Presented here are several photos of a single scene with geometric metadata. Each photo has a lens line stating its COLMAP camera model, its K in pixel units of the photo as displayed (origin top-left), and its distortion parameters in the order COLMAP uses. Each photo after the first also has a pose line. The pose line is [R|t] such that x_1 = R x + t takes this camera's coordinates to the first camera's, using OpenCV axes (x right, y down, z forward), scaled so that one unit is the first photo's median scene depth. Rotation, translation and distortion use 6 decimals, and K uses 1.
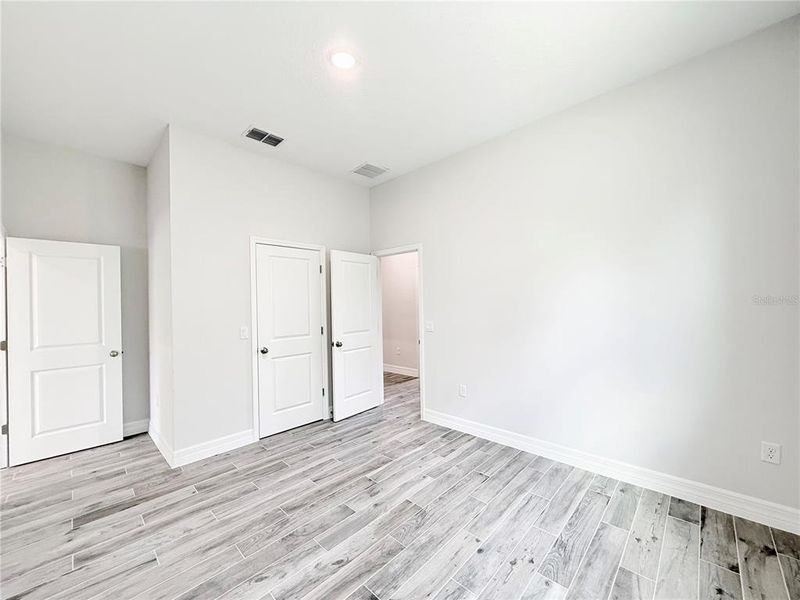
lens RADIAL K [[318.8, 0, 399.3], [0, 318.8, 302.0], [0, 0, 1]] dist [-0.000261, 0.000133]
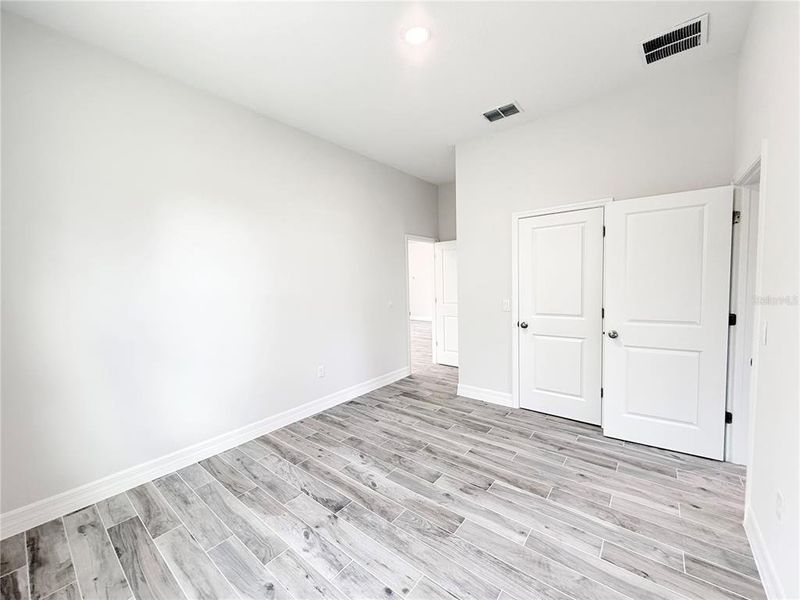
lens RADIAL K [[318.8, 0, 399.3], [0, 318.8, 302.0], [0, 0, 1]] dist [-0.000261, 0.000133]
pose [[0.082776, 0.081145, -0.993259, 0.696909], [0.028632, 0.996074, 0.083761, -0.021158], [0.996157, -0.035373, 0.080127, 0.680696]]
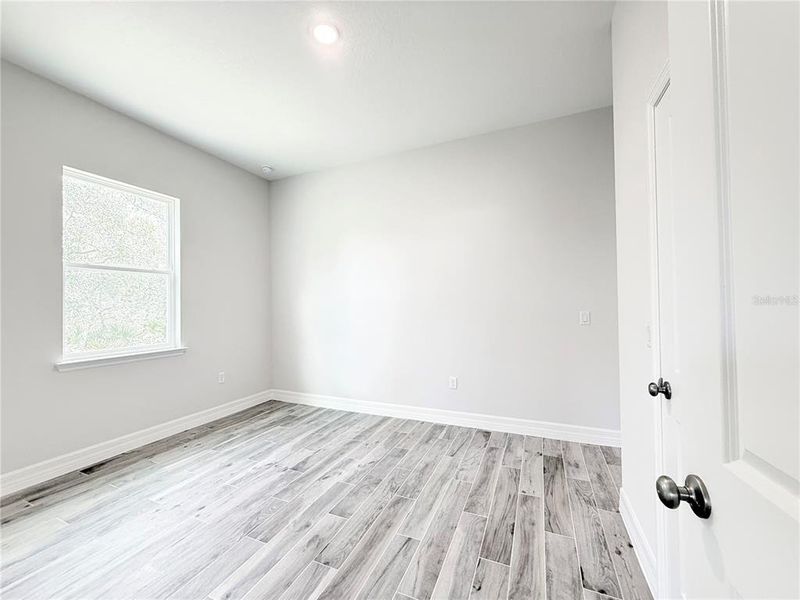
lens RADIAL K [[318.8, 0, 399.3], [0, 318.8, 302.0], [0, 0, 1]] dist [-0.000261, 0.000133]
pose [[-0.937505, 0.027427, -0.346890, -0.021504], [0.033091, 0.999398, -0.010414, 0.059129], [0.346395, -0.021242, -0.937848, 1.596243]]
